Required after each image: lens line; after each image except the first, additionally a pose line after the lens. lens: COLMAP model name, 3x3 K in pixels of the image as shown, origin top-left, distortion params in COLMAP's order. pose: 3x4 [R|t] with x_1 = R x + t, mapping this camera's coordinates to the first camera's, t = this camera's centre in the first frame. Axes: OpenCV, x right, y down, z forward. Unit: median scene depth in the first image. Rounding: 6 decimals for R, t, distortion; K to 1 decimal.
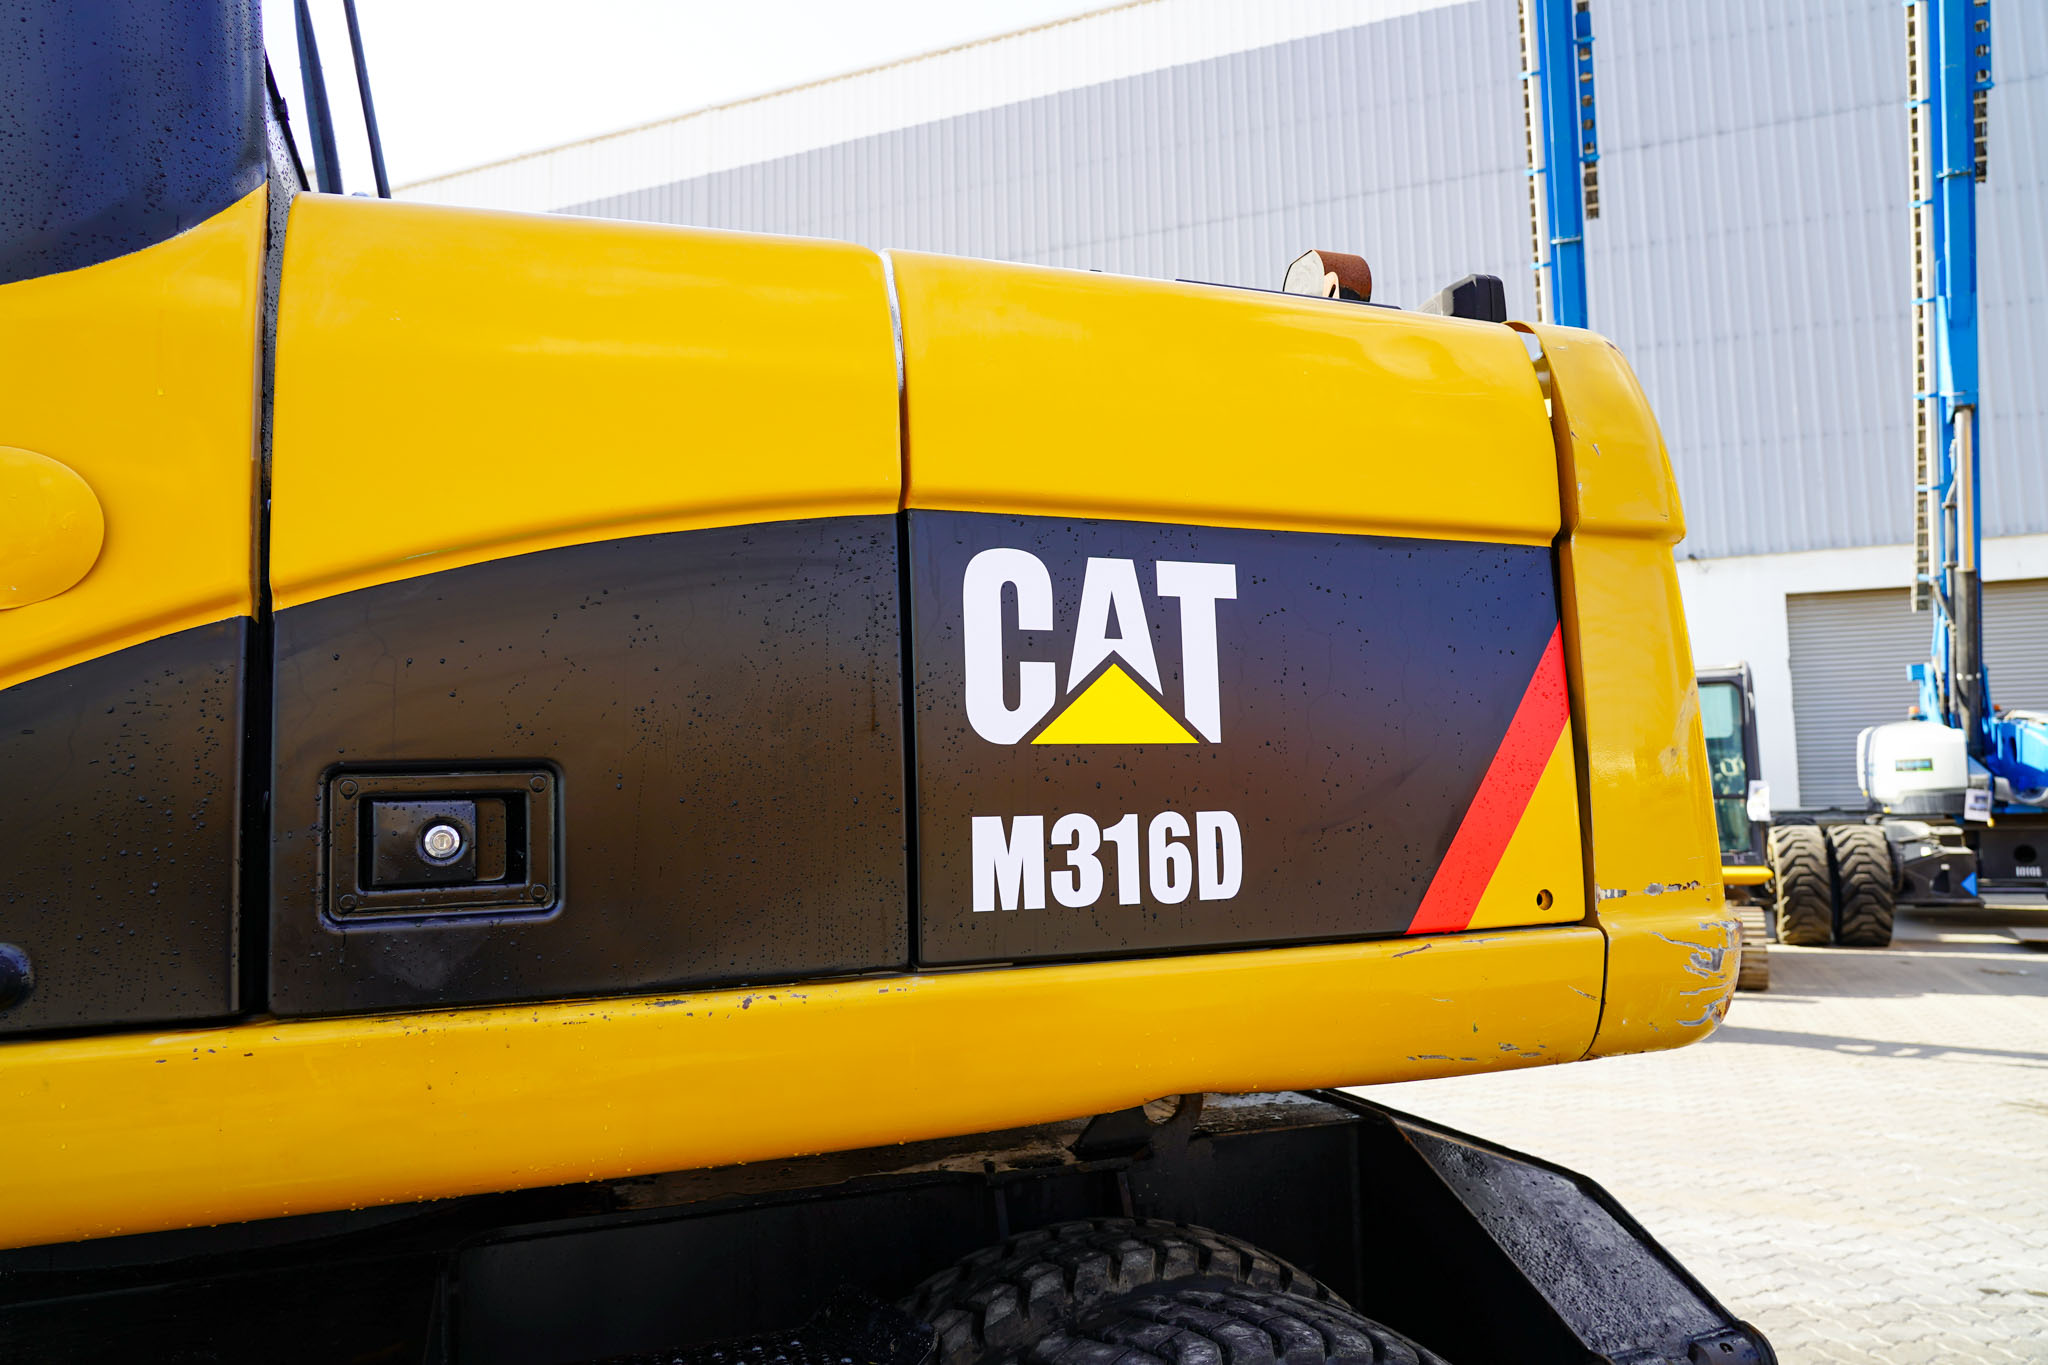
lens RADIAL K [[1313.1, 0, 1048.6], [0, 1313.1, 681.5], [0, 0, 1]] dist [-0.048799, -0.000153]
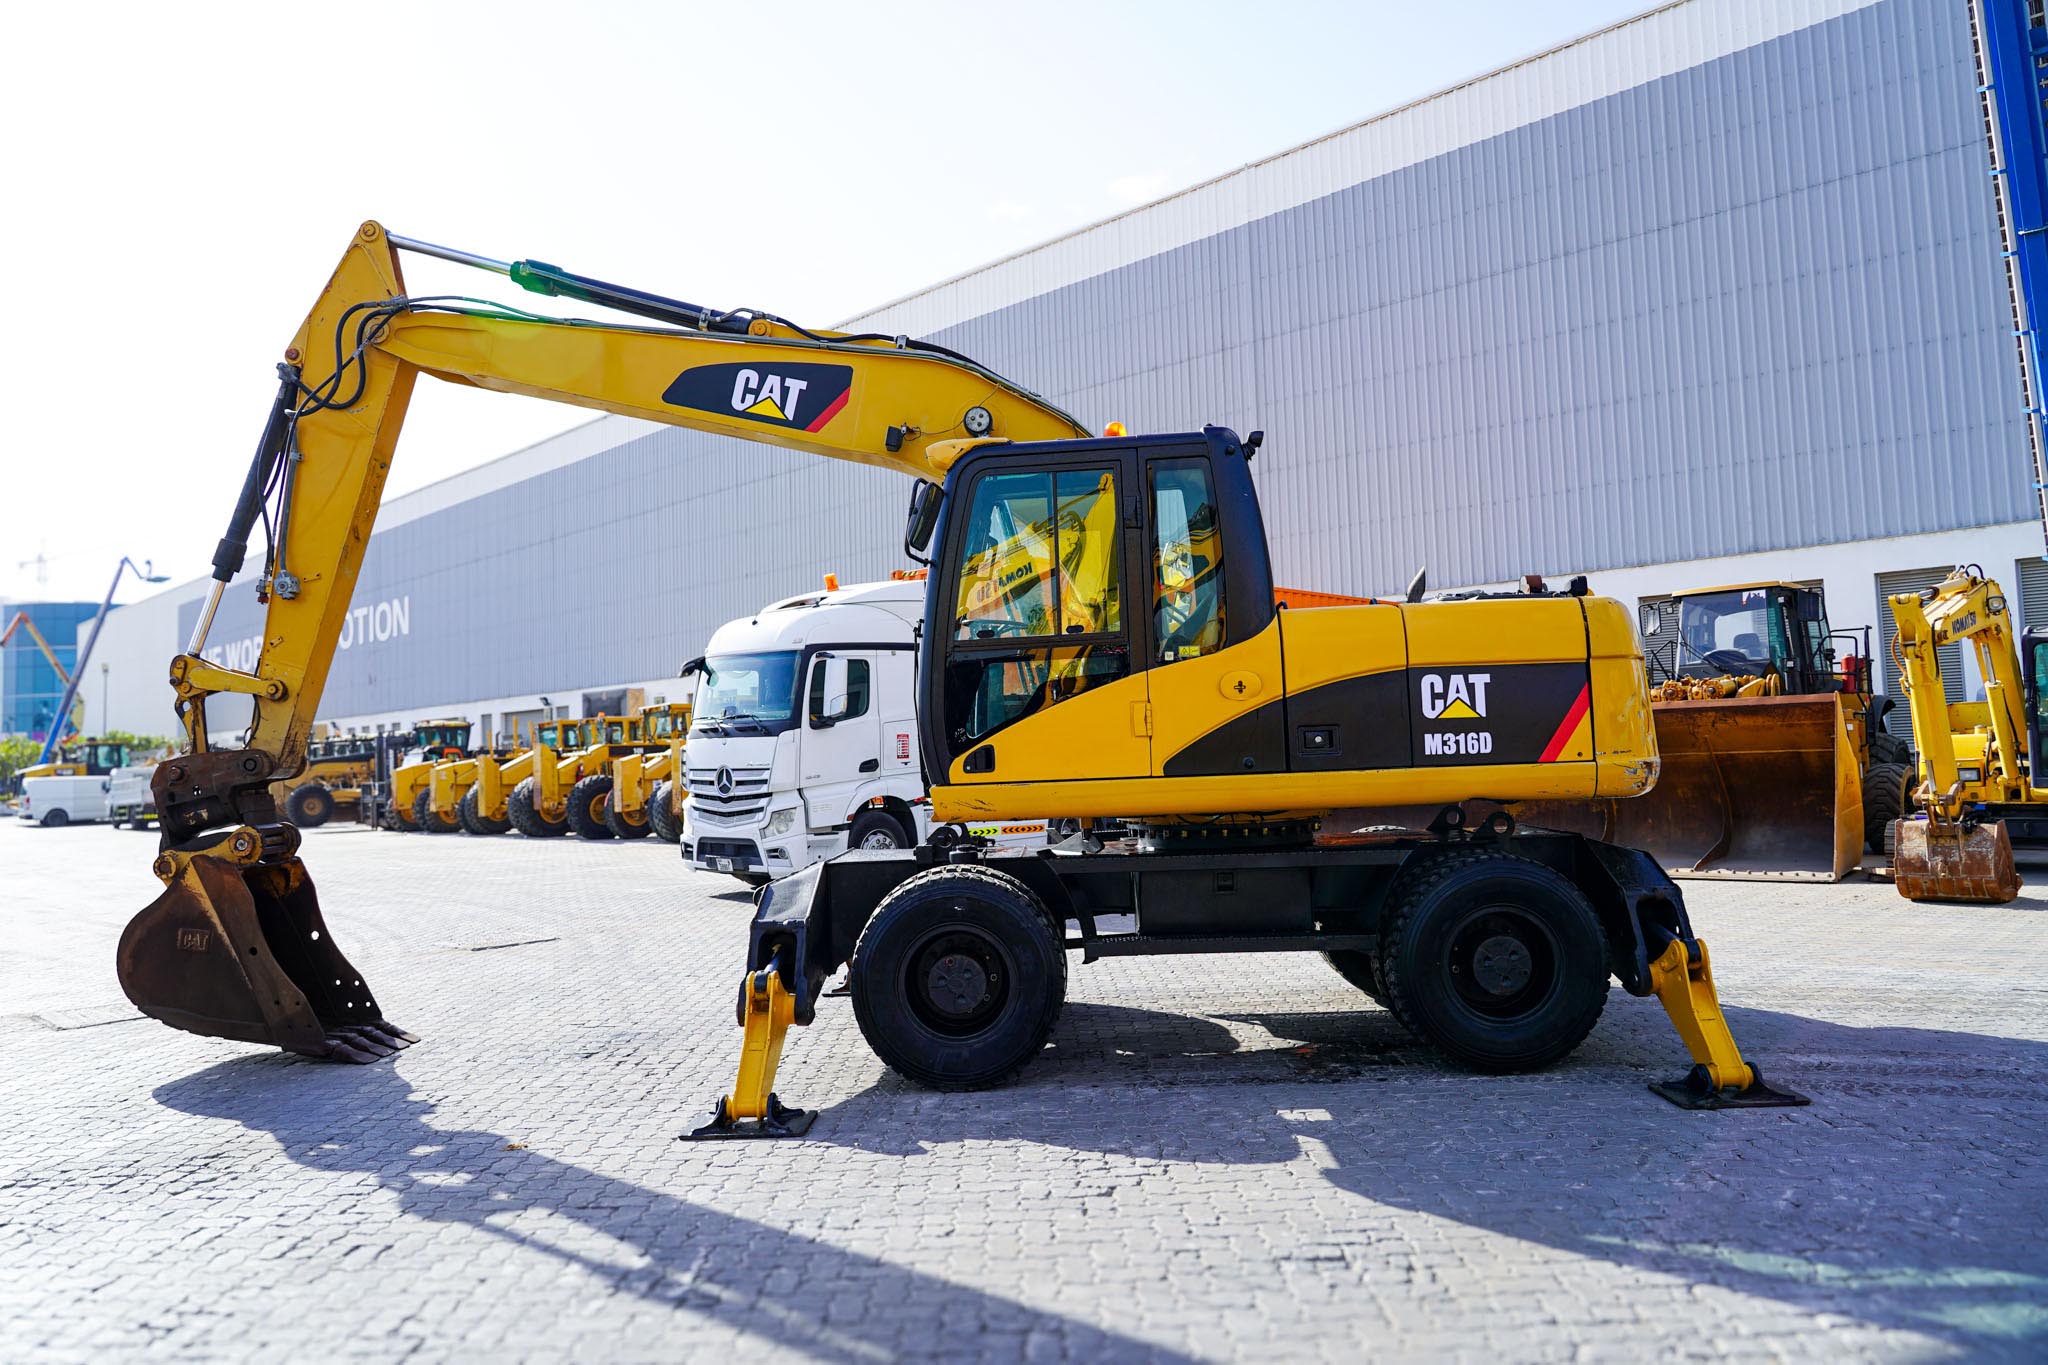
lens RADIAL K [[1377.9, 0, 1021.0], [0, 1377.9, 674.8], [0, 0, 1]] dist [-0.039267, 0.027891]
pose [[0.916765, -0.028666, -0.398398, 0.540785], [0.043158, 0.998691, 0.027455, -0.284001], [0.397090, -0.042364, 0.916802, -3.780057]]
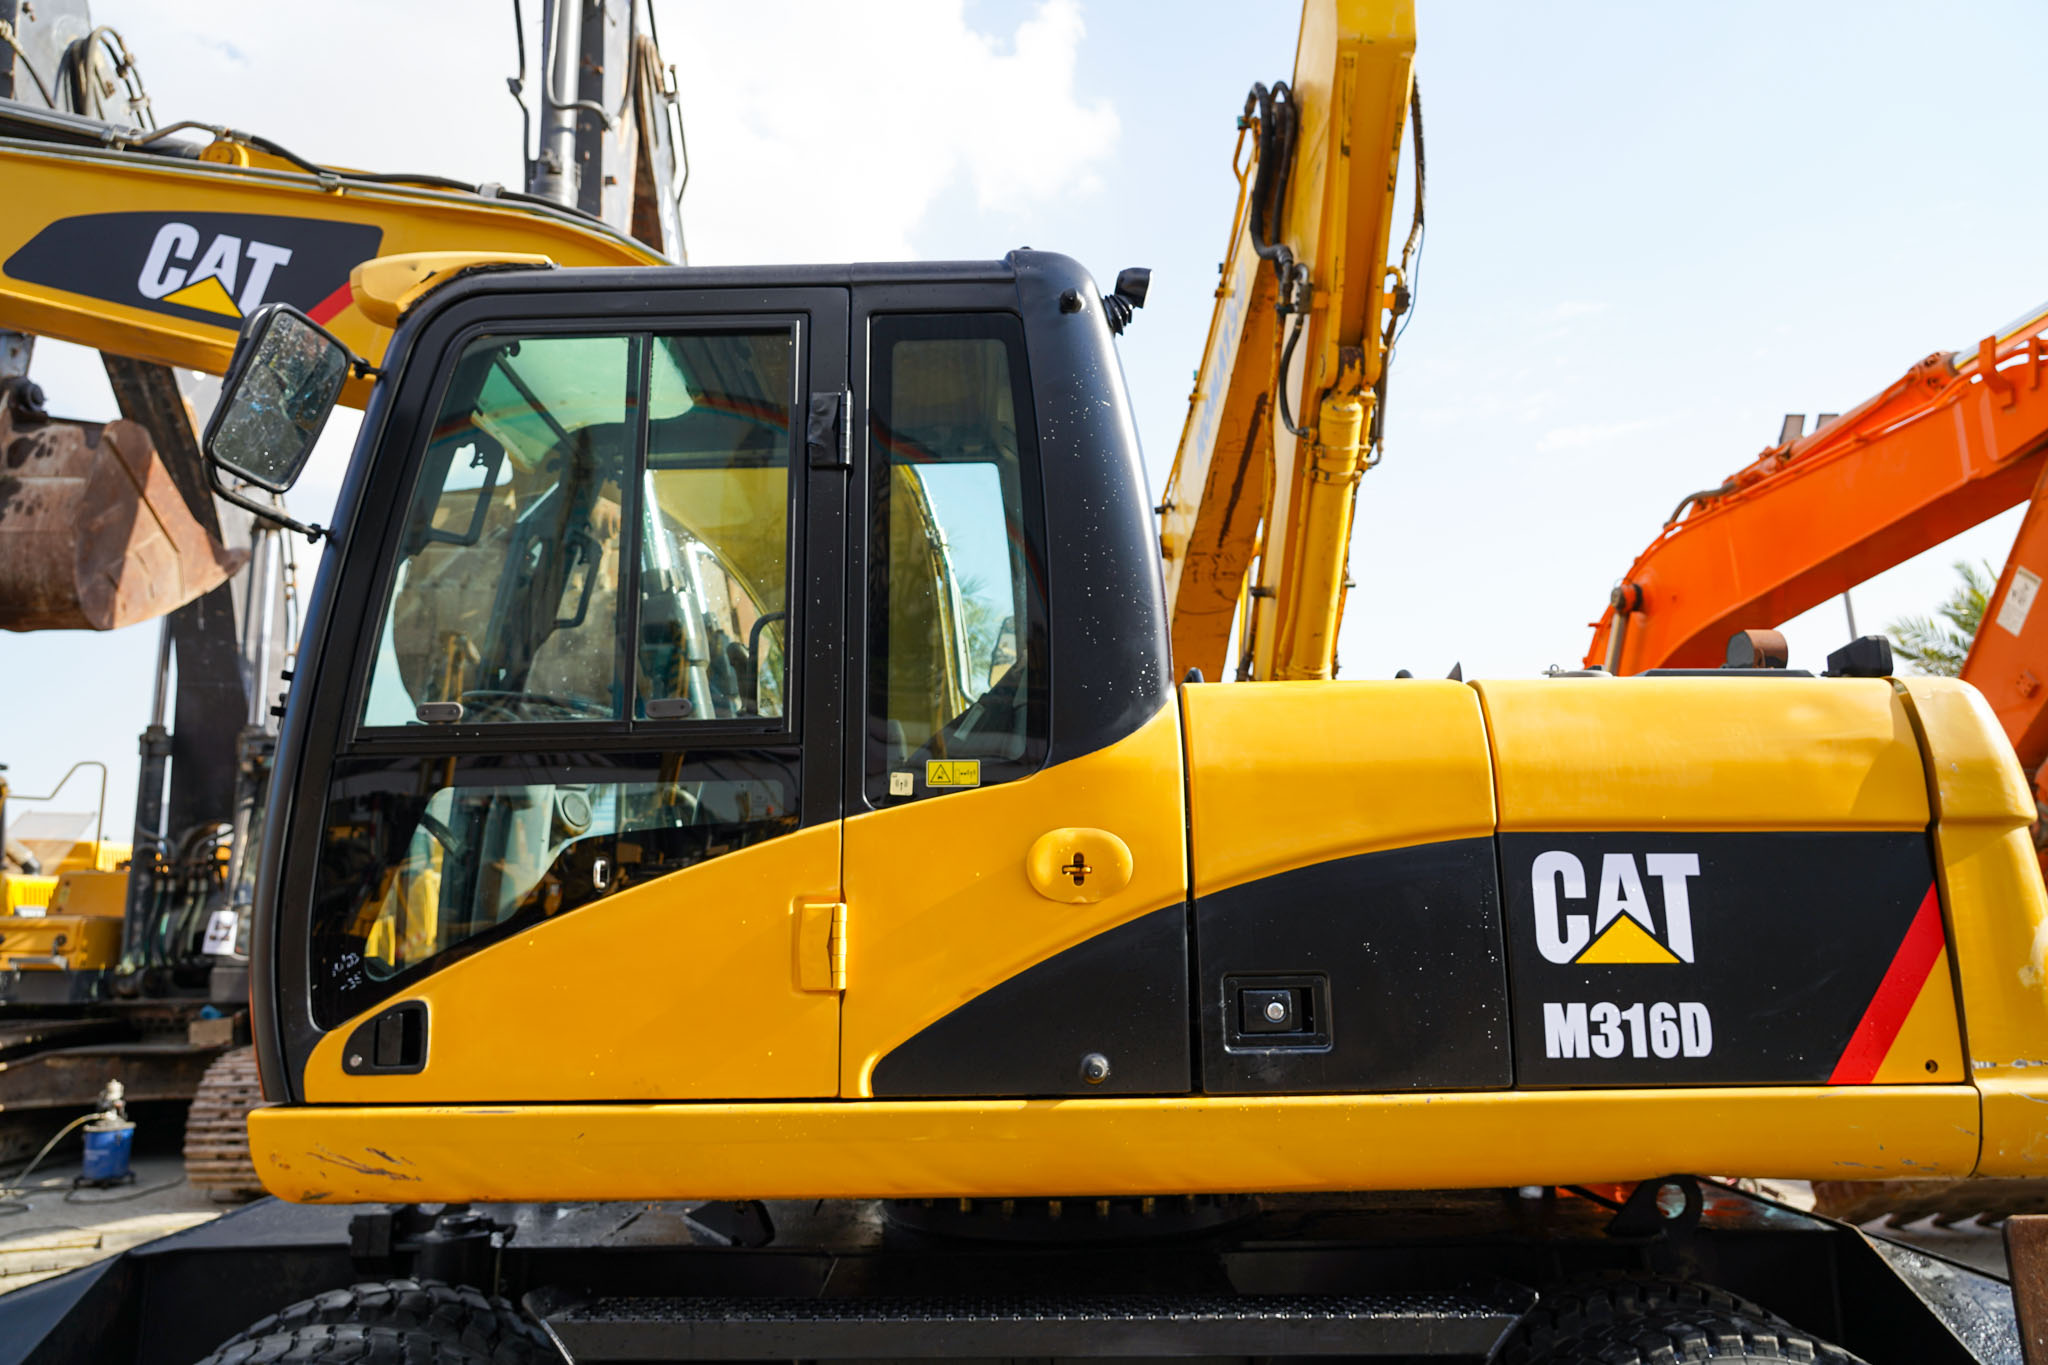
lens RADIAL K [[1370.8, 0, 1018.5], [0, 1370.8, 673.8], [0, 0, 1]] dist [-0.044719, 0.022304]
pose [[0.938416, -0.046437, -0.342372, -0.071648], [0.010348, 0.994260, -0.106493, -0.149366], [0.345352, 0.096392, 0.933510, -0.992708]]
